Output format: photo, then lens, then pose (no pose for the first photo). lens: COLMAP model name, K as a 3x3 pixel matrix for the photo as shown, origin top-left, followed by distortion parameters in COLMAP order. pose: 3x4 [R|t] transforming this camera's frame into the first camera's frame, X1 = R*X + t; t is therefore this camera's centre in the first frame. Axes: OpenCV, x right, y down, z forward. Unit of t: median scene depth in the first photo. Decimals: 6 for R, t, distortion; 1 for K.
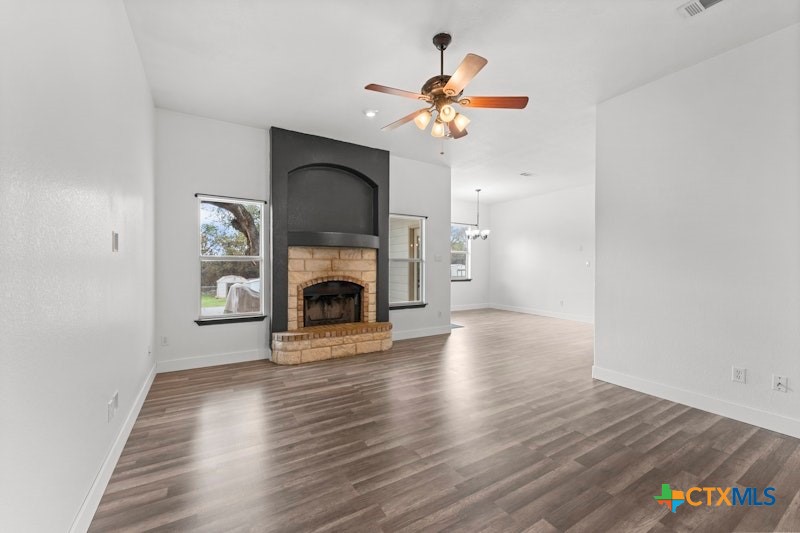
lens RADIAL K [[323.2, 0, 401.9], [0, 323.2, 264.4], [0, 0, 1]] dist [0.001584, 0.000035]
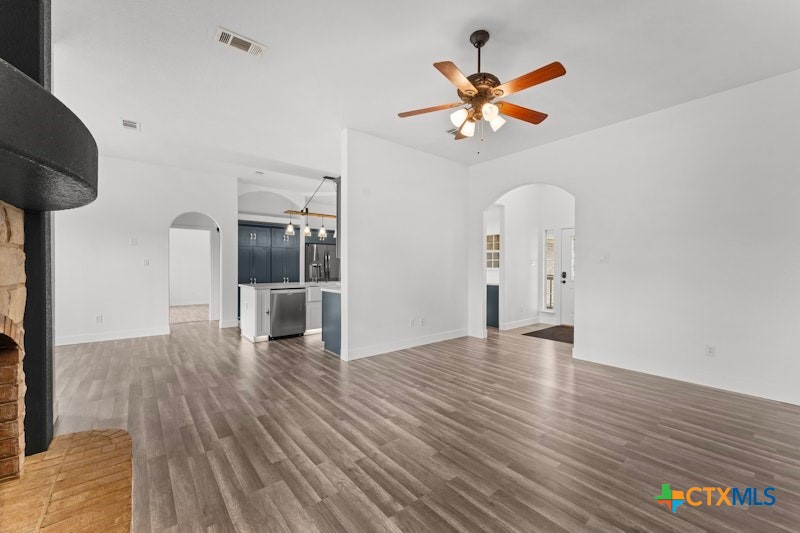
lens RADIAL K [[323.2, 0, 401.9], [0, 323.2, 264.4], [0, 0, 1]] dist [0.001584, 0.000035]
pose [[-0.139788, -0.008303, 0.990147, -0.776634], [-0.001103, 0.999966, 0.008229, -0.007648], [-0.990181, 0.000058, -0.139792, 1.293022]]
